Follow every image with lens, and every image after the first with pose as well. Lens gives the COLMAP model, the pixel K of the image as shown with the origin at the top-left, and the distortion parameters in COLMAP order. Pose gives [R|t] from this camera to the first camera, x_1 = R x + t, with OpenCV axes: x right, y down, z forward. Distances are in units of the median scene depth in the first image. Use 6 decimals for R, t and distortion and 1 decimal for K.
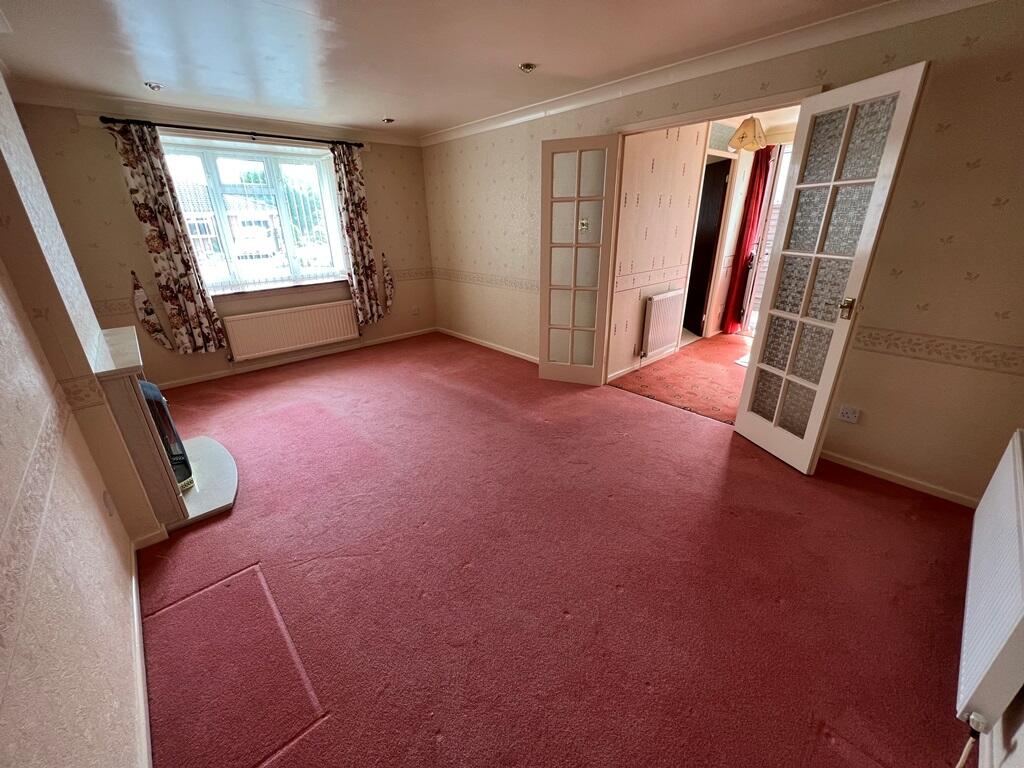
lens RADIAL K [[410.3, 0, 508.7], [0, 410.3, 382.4], [0, 0, 1]] dist [0.004356, -0.000114]
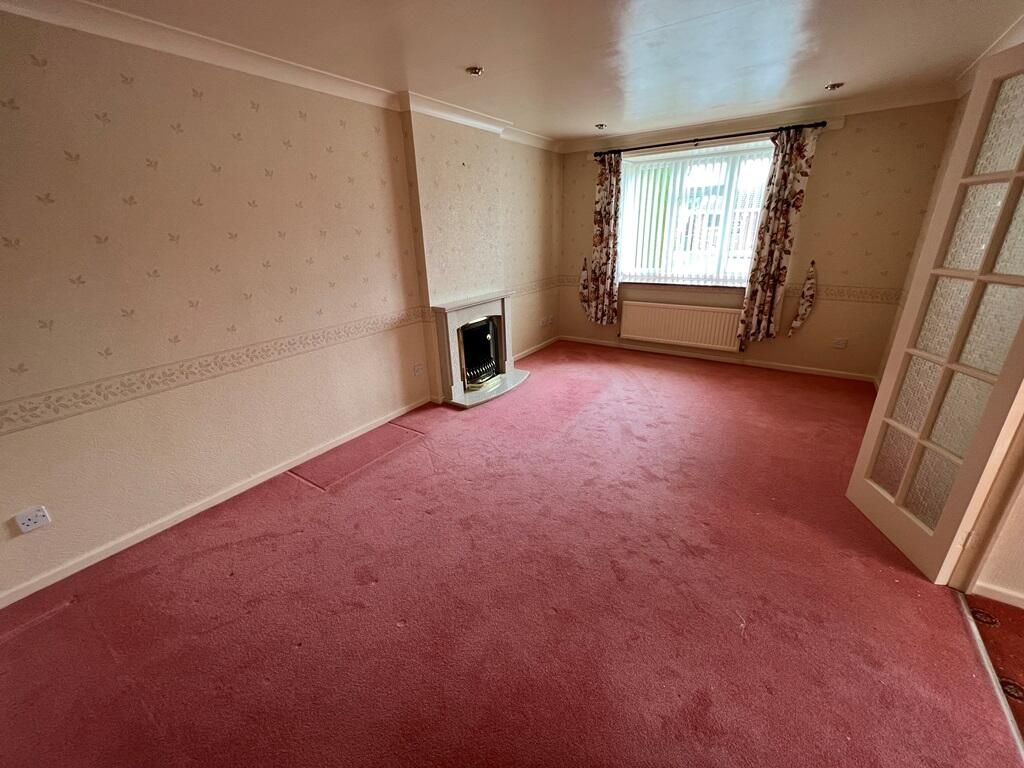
lens RADIAL K [[410.3, 0, 509.0], [0, 410.3, 383.4], [0, 0, 1]] dist [0.004356, -0.000114]
pose [[0.231638, 0.355318, -0.905590, 0.425511], [-0.337762, 0.902372, 0.267660, -0.145830], [0.912283, 0.243874, 0.329037, 0.335466]]
